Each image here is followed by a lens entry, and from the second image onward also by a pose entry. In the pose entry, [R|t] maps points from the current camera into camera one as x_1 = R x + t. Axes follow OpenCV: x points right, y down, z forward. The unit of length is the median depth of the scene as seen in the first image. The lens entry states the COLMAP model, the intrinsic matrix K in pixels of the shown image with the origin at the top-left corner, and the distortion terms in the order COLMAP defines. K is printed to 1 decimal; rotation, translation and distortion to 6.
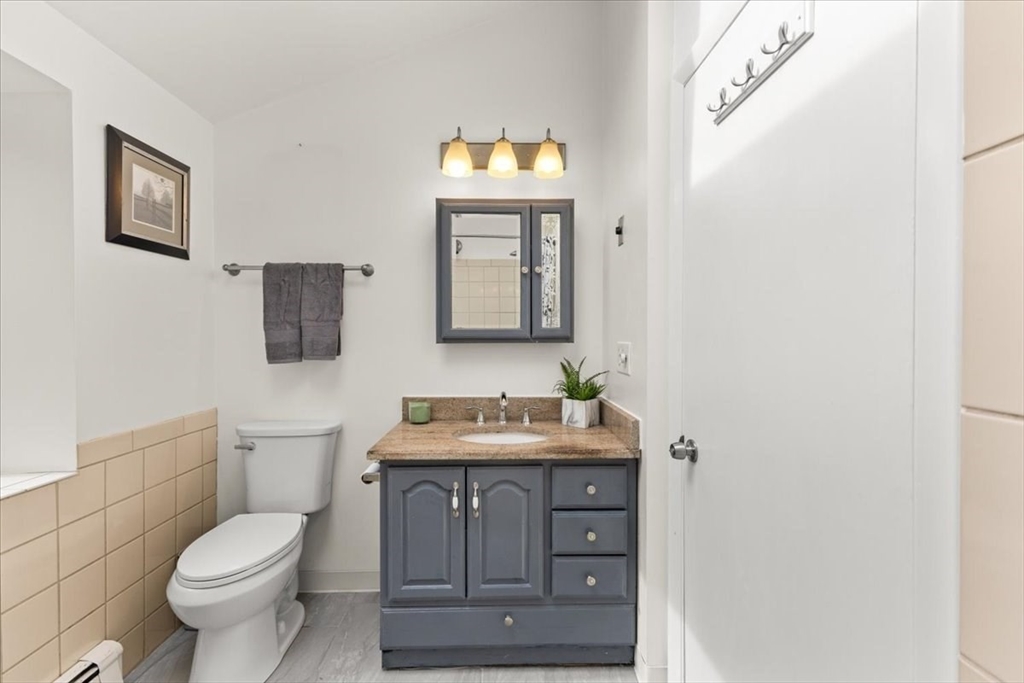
lens RADIAL K [[439.7, 0, 509.1], [0, 439.7, 338.1], [0, 0, 1]] dist [0.001870, -0.000035]
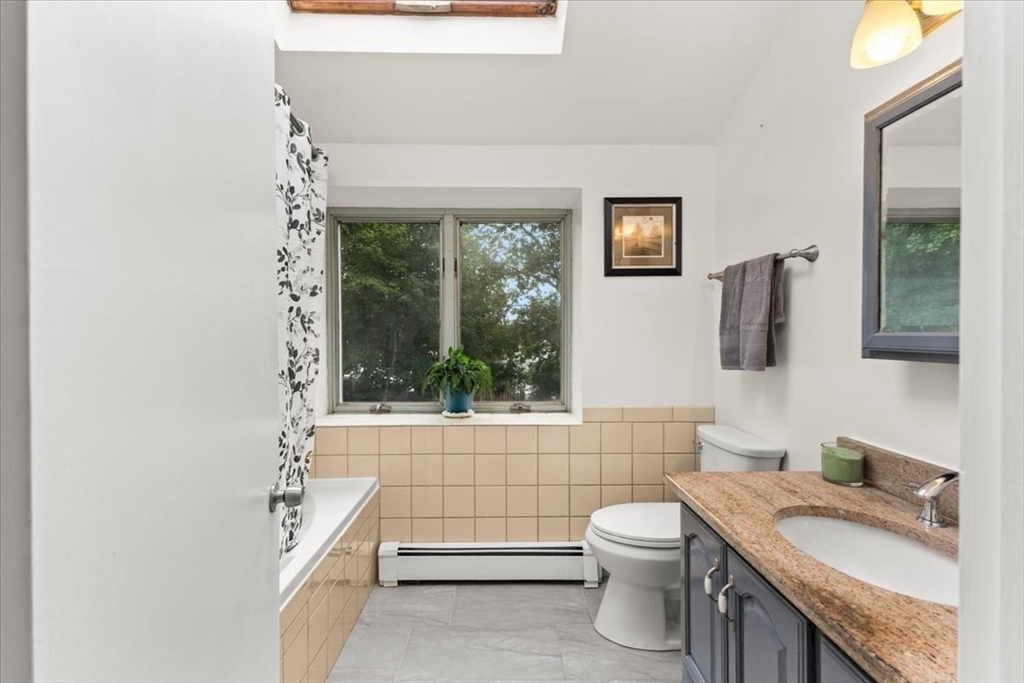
lens RADIAL K [[439.7, 0, 509.1], [0, 439.7, 338.1], [0, 0, 1]] dist [0.001870, -0.000035]
pose [[-0.018845, 0.010796, -0.999764, 0.472304], [-0.008592, 0.999903, 0.010959, -0.019098], [0.999785, 0.008797, -0.018750, 0.569344]]
